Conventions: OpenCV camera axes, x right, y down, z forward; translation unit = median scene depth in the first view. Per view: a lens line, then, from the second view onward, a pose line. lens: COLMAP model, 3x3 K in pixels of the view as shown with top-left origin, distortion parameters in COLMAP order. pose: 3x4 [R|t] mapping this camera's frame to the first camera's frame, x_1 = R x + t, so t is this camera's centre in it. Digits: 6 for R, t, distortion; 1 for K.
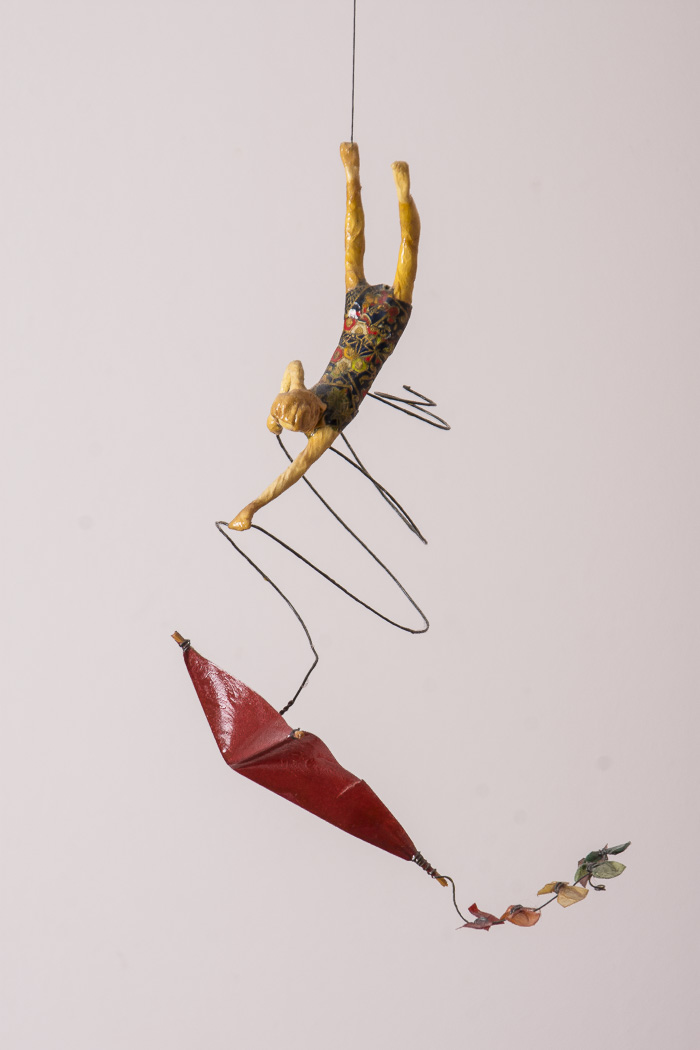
lens RADIAL K [[5128.5, 0, 355.2], [0, 5128.5, 525.4], [0, 0, 1]] dist [1.604011, 0.000000]
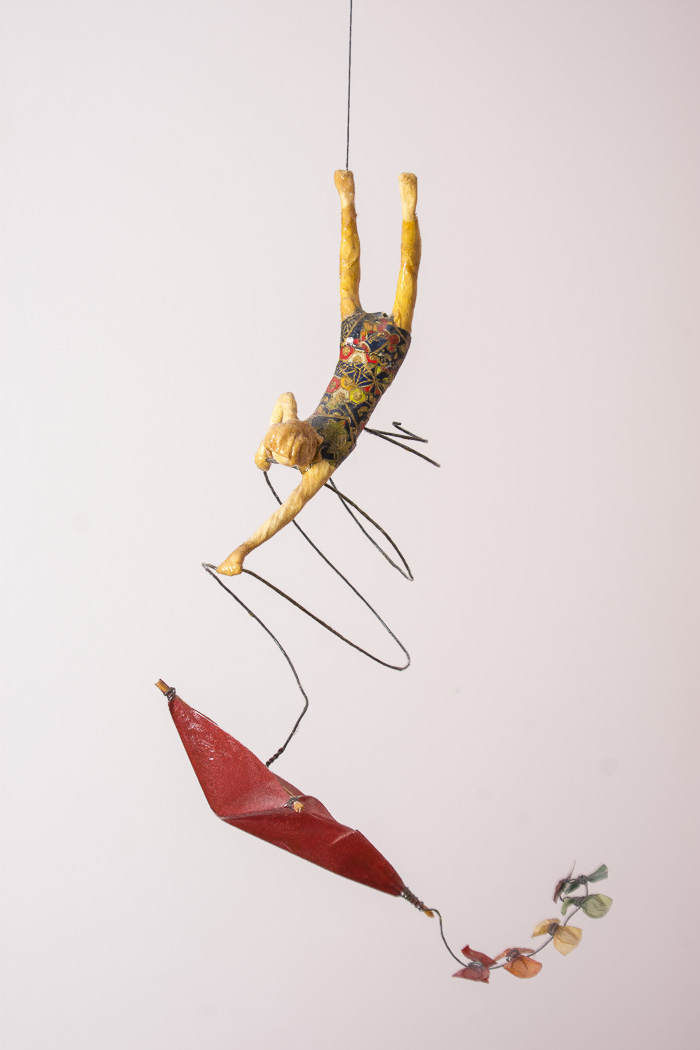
lens RADIAL K [[1299.3, 0, 355.3], [0, 1299.3, 518.9], [0, 0, 1]] dist [-0.157848, 0.000000]
pose [[0.995281, 0.001330, 0.097031, -0.022389], [-0.002006, 0.999974, 0.006863, -0.010448], [-0.097019, -0.007026, 0.995258, 0.763477]]
